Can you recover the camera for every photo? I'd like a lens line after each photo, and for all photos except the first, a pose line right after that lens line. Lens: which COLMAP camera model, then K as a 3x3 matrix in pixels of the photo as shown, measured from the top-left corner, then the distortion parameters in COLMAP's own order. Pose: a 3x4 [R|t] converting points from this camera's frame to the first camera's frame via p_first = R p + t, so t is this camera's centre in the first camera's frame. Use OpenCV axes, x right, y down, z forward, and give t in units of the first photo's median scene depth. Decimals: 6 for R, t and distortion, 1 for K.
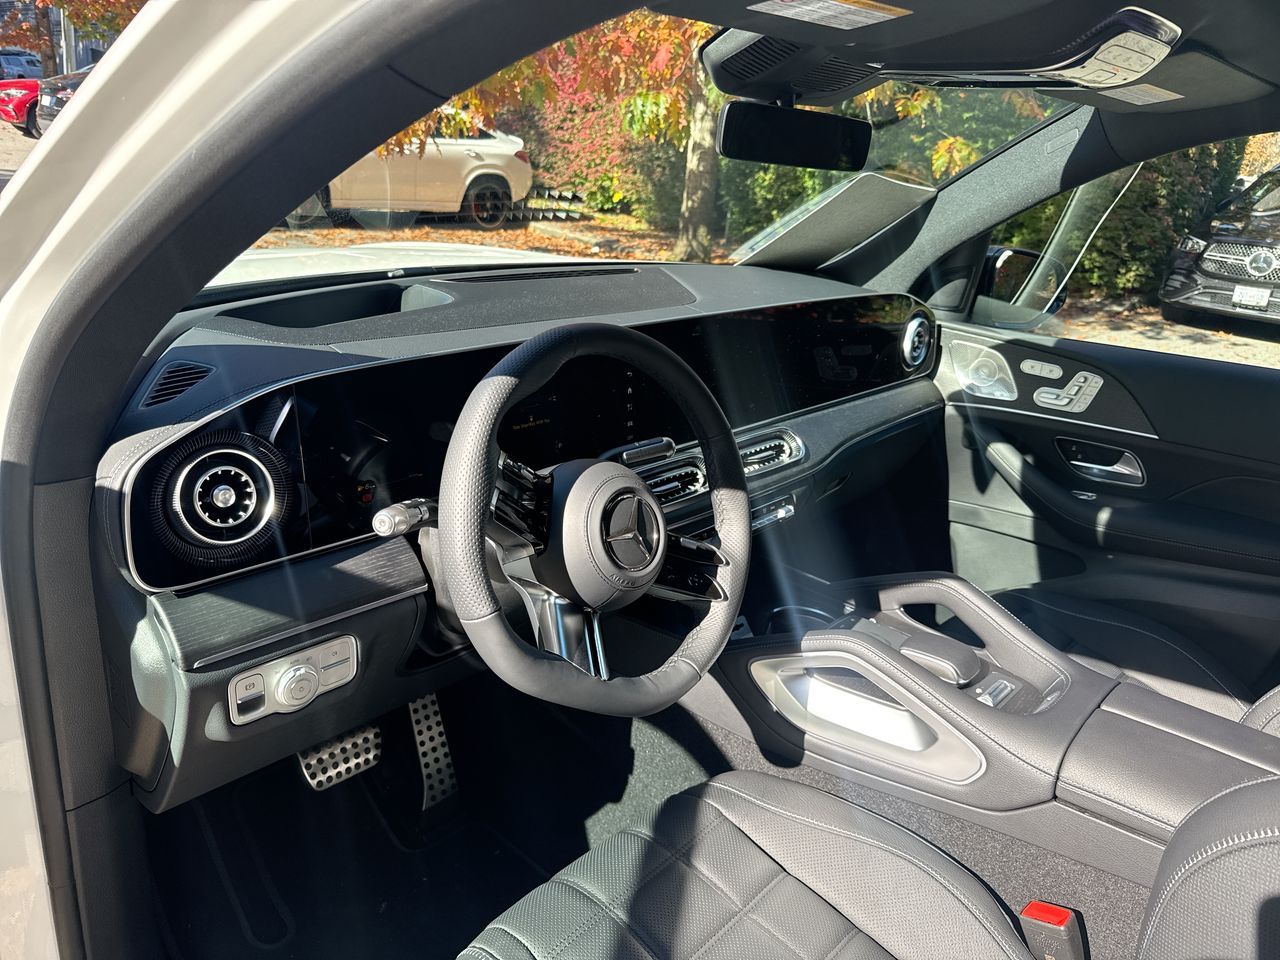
lens RADIAL K [[905.8, 0, 640.3], [0, 905.8, 473.6], [0, 0, 1]] dist [0.034984, -0.036289]
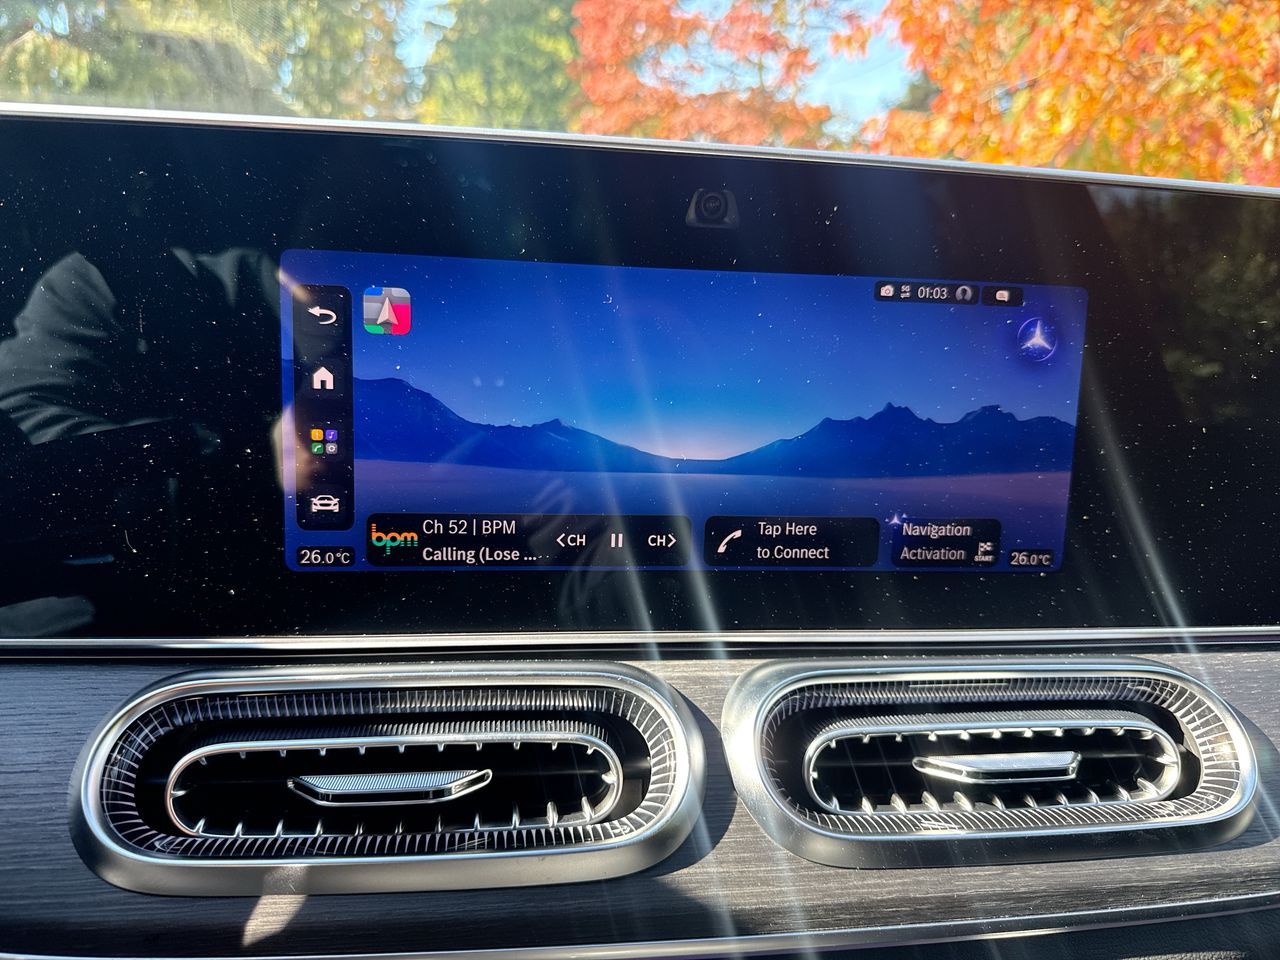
lens RADIAL K [[905.8, 0, 642.0], [0, 905.8, 472.4], [0, 0, 1]] dist [0.034984, -0.036289]
pose [[0.824866, 0.130425, -0.550078, 0.140113], [-0.224743, 0.968483, -0.107382, -0.036693], [0.518736, 0.212202, 0.828181, 0.587876]]
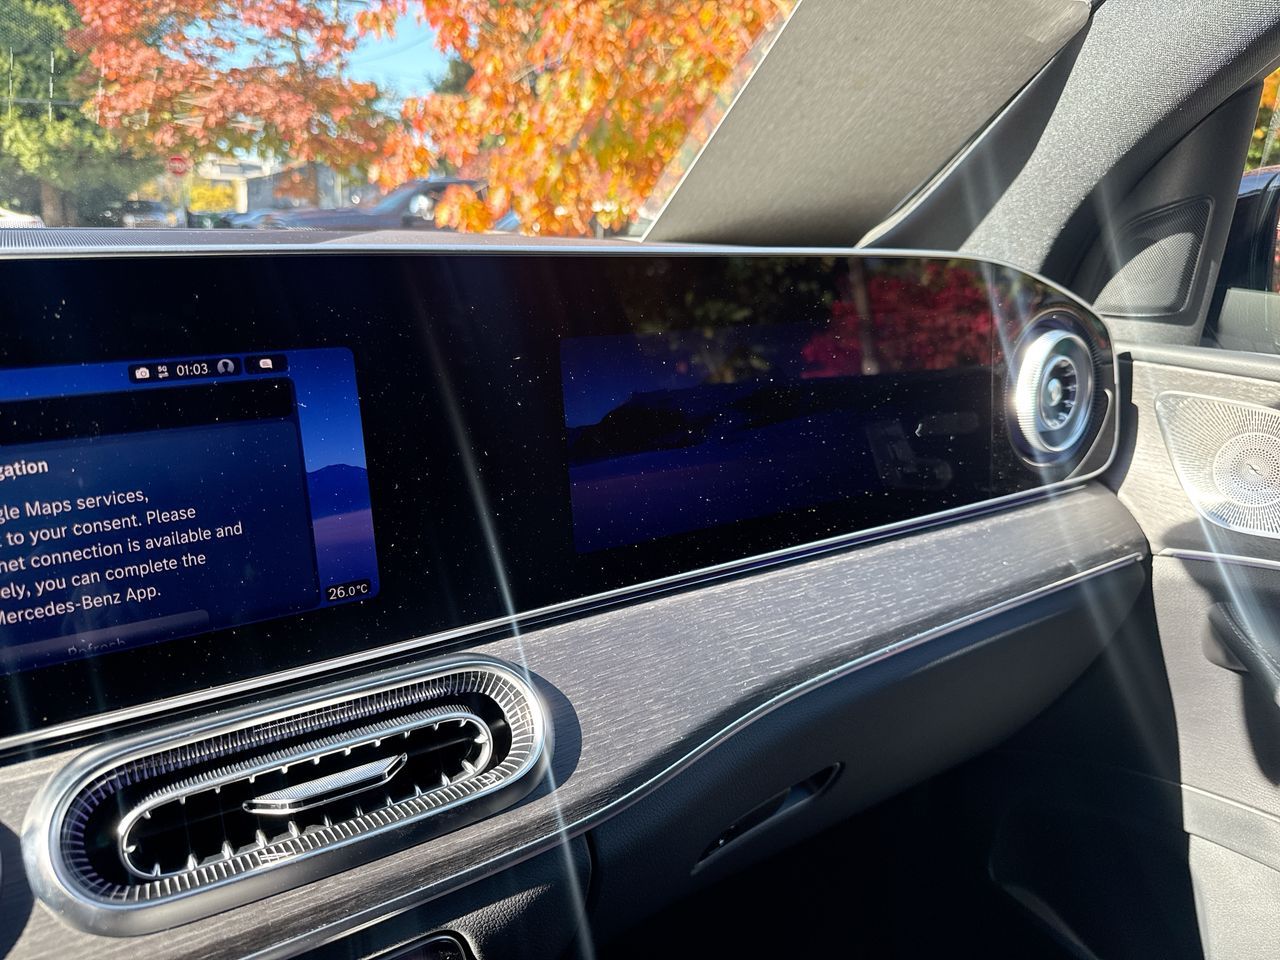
lens RADIAL K [[905.8, 0, 670.5], [0, 905.8, 439.3], [0, 0, 1]] dist [0.034984, -0.036289]
pose [[0.976581, 0.002624, -0.215136, 0.228523], [-0.032711, 0.990112, -0.136410, -0.068324], [0.212651, 0.140253, 0.967010, 0.599016]]
